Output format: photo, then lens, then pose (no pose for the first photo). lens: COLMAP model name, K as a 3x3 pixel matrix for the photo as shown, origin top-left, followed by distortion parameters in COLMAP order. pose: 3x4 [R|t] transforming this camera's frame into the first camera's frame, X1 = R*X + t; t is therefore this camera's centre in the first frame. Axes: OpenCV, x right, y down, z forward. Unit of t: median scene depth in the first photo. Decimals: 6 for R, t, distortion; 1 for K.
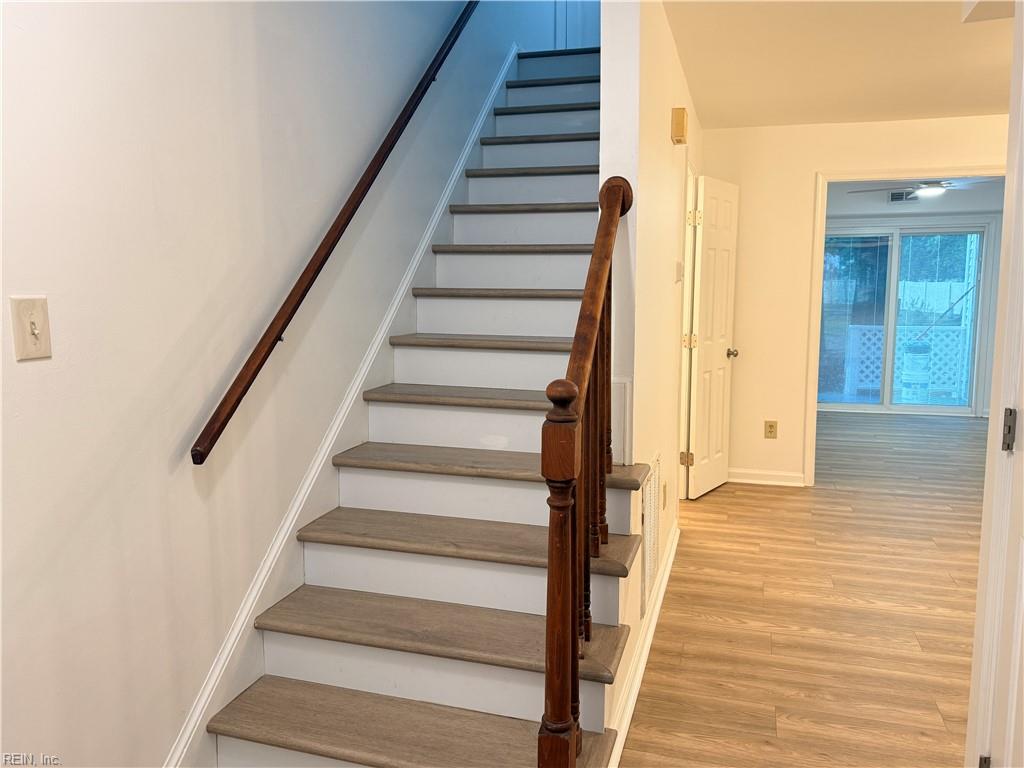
lens RADIAL K [[779.7, 0, 512.0], [0, 779.7, 384.0], [0, 0, 1]] dist [0.097995, -0.165649]
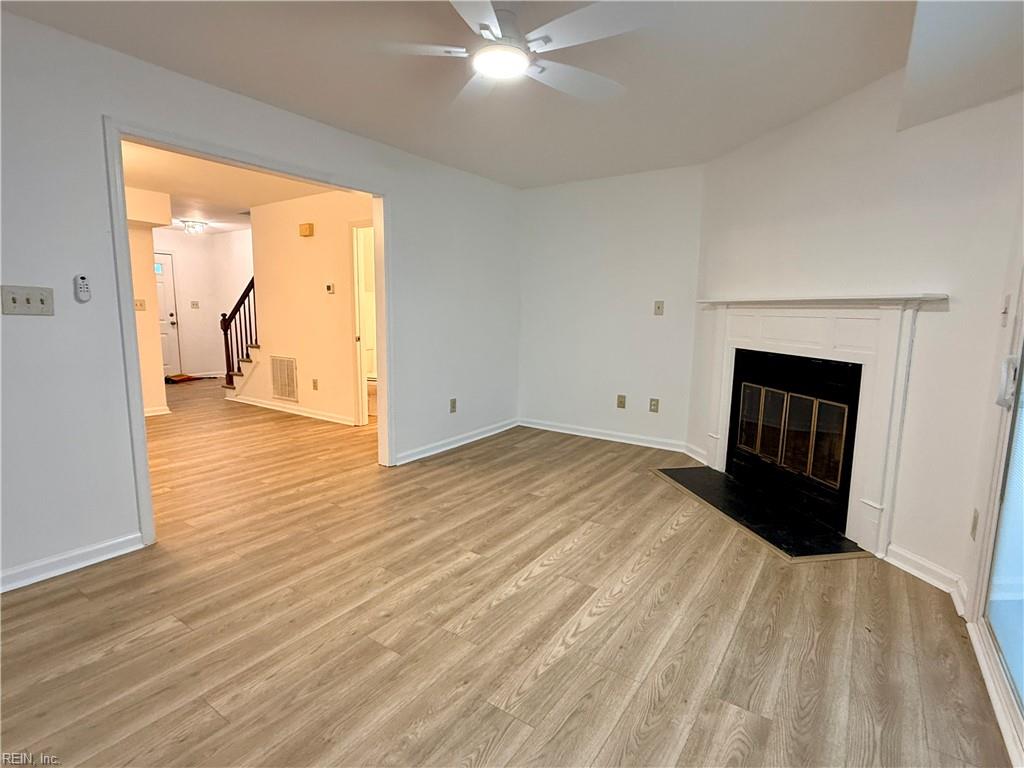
lens RADIAL K [[514.1, 0, 504.4], [0, 514.1, 384.1], [0, 0, 1]] dist [0.001685, 0.001476]
pose [[-0.325240, 0.132755, -0.936266, 1.208793], [-0.120171, 0.976267, 0.180172, -0.171475], [0.937965, 0.171112, -0.301568, 1.648225]]
